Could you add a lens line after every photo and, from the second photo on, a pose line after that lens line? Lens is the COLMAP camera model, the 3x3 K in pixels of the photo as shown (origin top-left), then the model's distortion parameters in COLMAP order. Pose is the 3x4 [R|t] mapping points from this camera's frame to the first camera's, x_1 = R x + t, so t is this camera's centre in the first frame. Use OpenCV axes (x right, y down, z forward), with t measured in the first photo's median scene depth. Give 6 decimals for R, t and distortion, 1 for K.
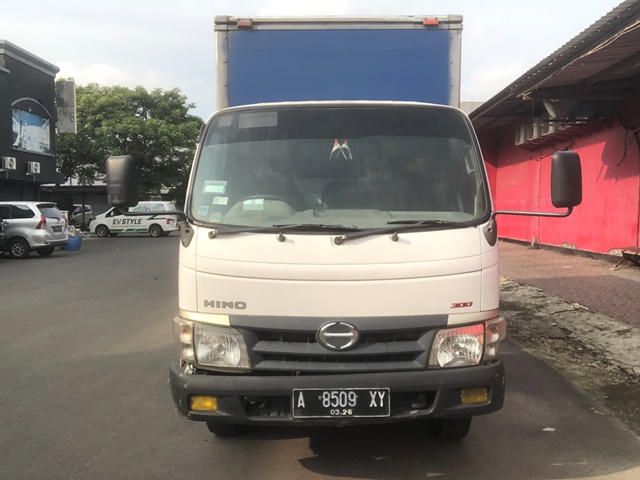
lens RADIAL K [[593.5, 0, 319.4], [0, 593.5, 272.5], [0, 0, 1]] dist [0.014738, 0.003079]
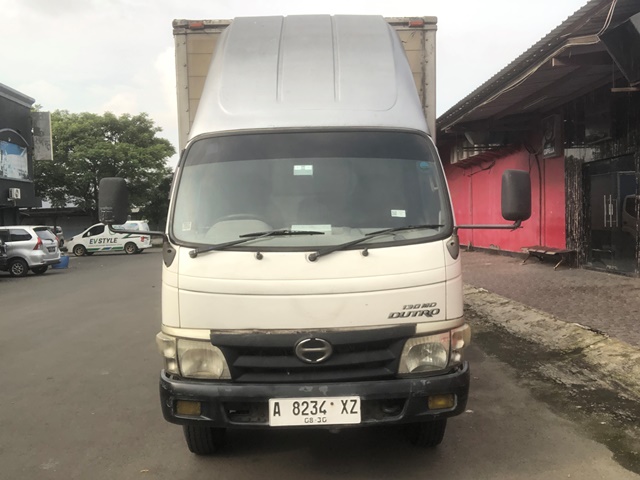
lens RADIAL K [[674.3, 0, 320.0], [0, 674.3, 240.0], [0, 0, 1]] dist [-0.000867, -0.001283]
pose [[0.997601, -0.035076, 0.059675, -0.009159], [0.039544, 0.996367, -0.075420, 0.018564], [-0.056813, 0.077599, 0.995365, -0.214940]]
